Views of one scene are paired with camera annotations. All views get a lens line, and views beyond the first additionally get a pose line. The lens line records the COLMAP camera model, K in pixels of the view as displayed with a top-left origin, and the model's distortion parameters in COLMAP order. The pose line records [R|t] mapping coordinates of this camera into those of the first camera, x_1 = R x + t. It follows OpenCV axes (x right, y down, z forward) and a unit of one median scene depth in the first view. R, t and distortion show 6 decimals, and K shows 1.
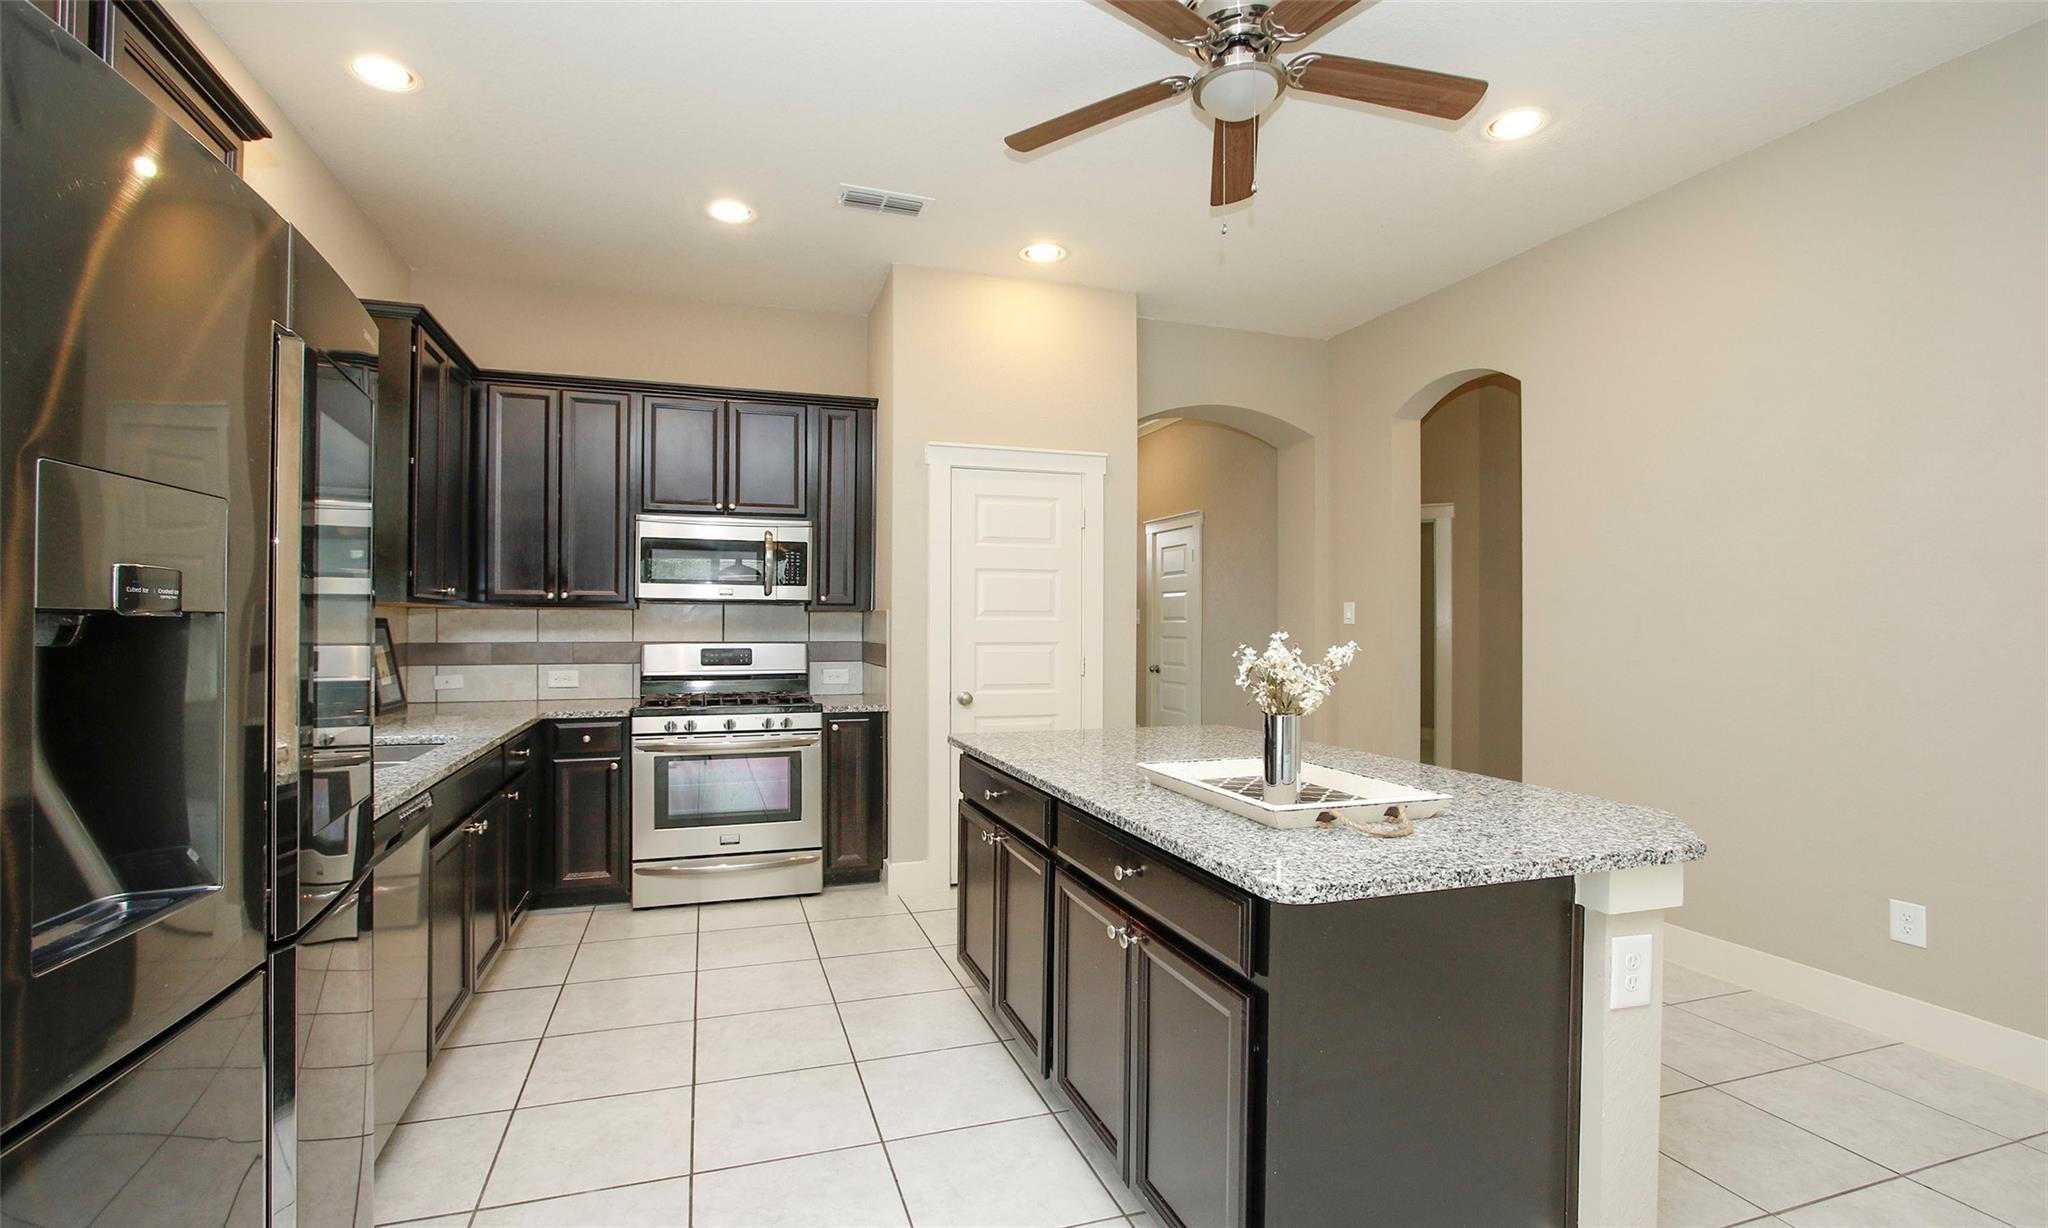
lens RADIAL K [[940.7, 0, 1013.4], [0, 940.7, 622.3], [0, 0, 1]] dist [-0.015952, -0.000032]
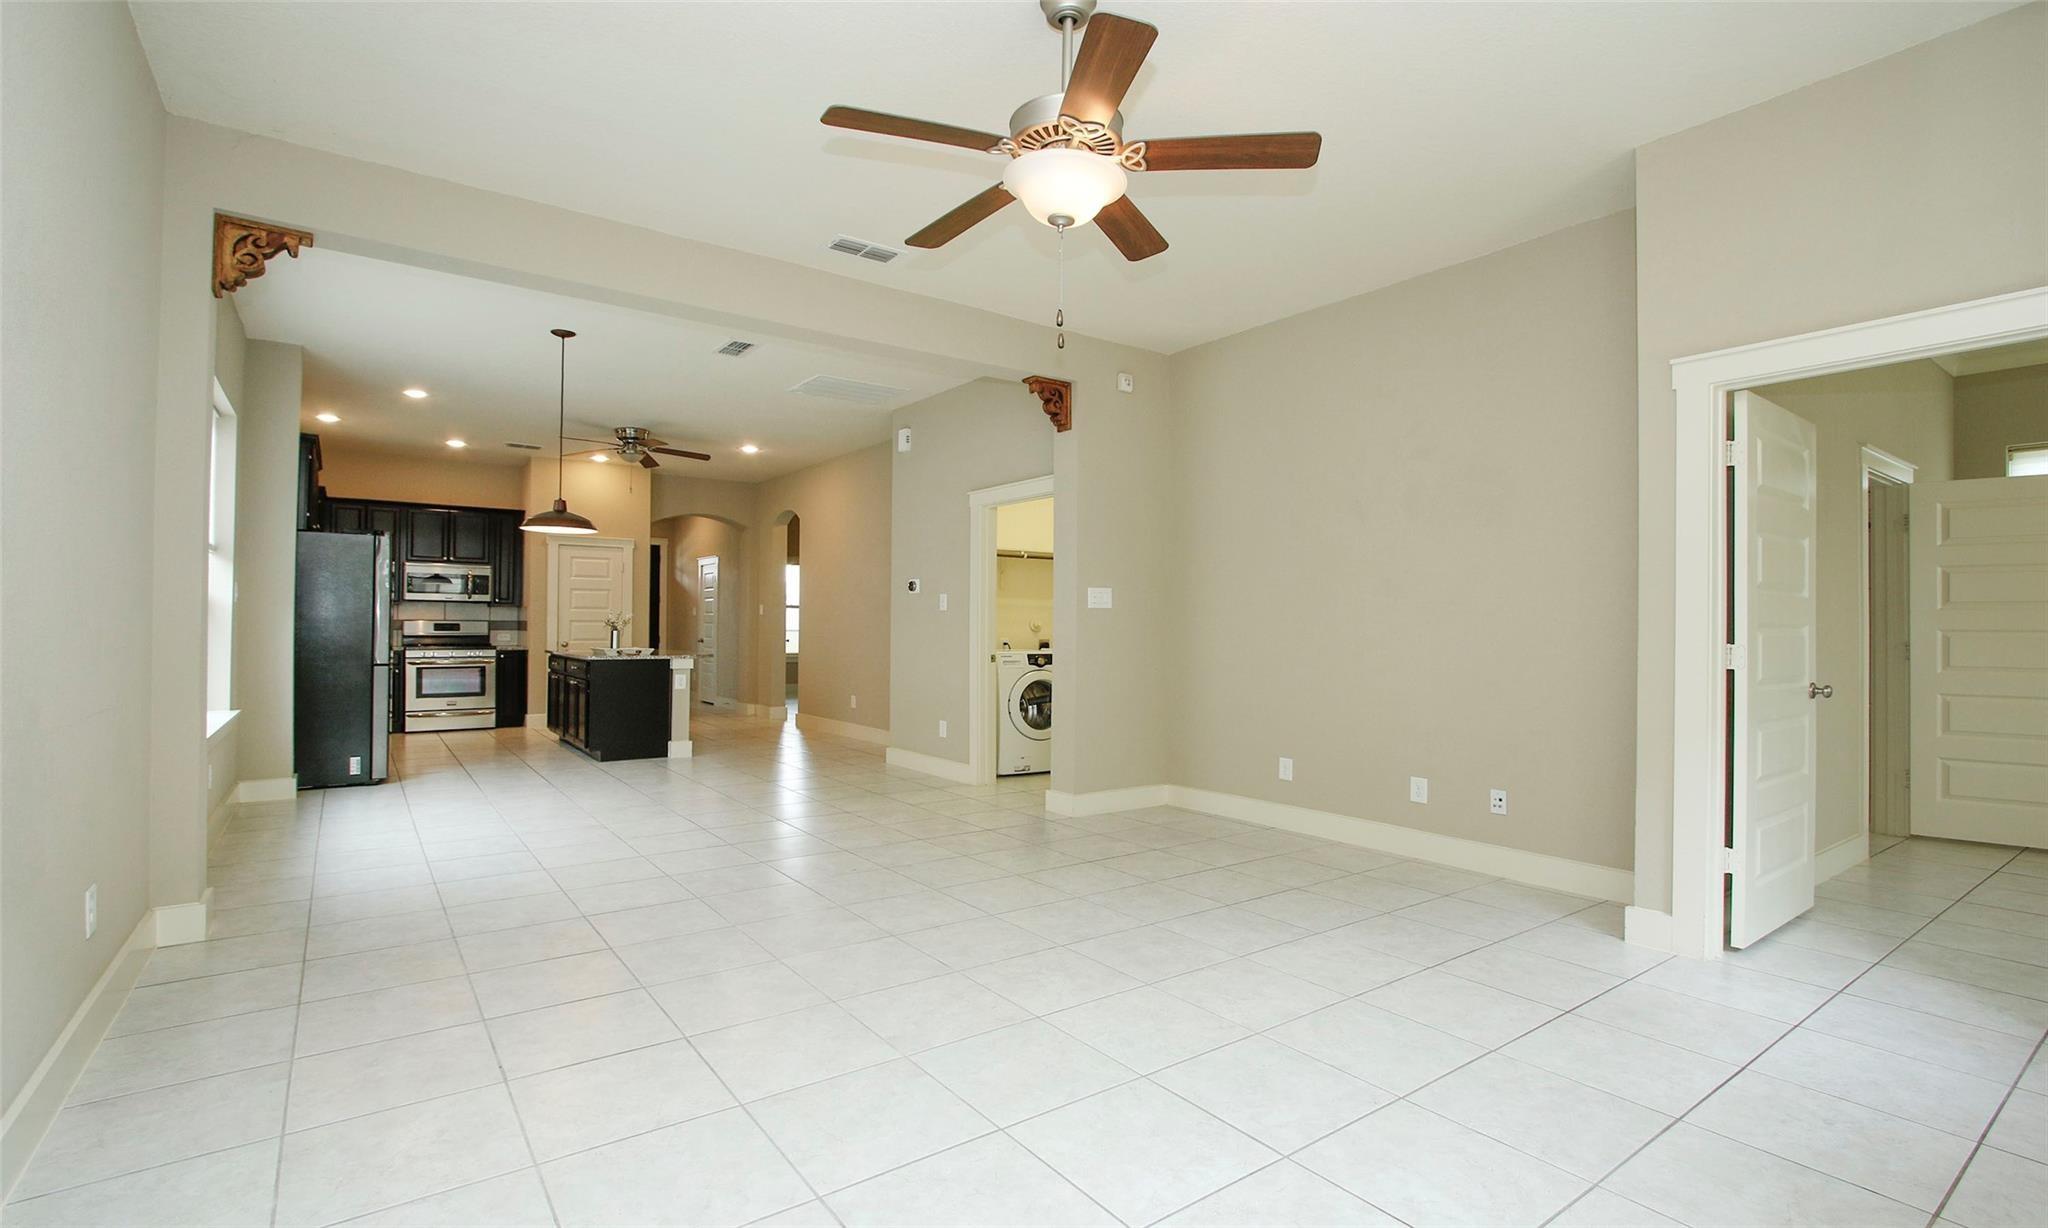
lens RADIAL K [[999.0, 0, 1024.0], [0, 999.0, 614.0], [0, 0, 1]] dist [-0.010298, -0.000165]
pose [[0.957228, 0.007718, 0.289233, 0.332768], [-0.004829, 0.999931, -0.010699, 0.027265], [-0.289295, 0.008845, 0.957199, -1.736450]]
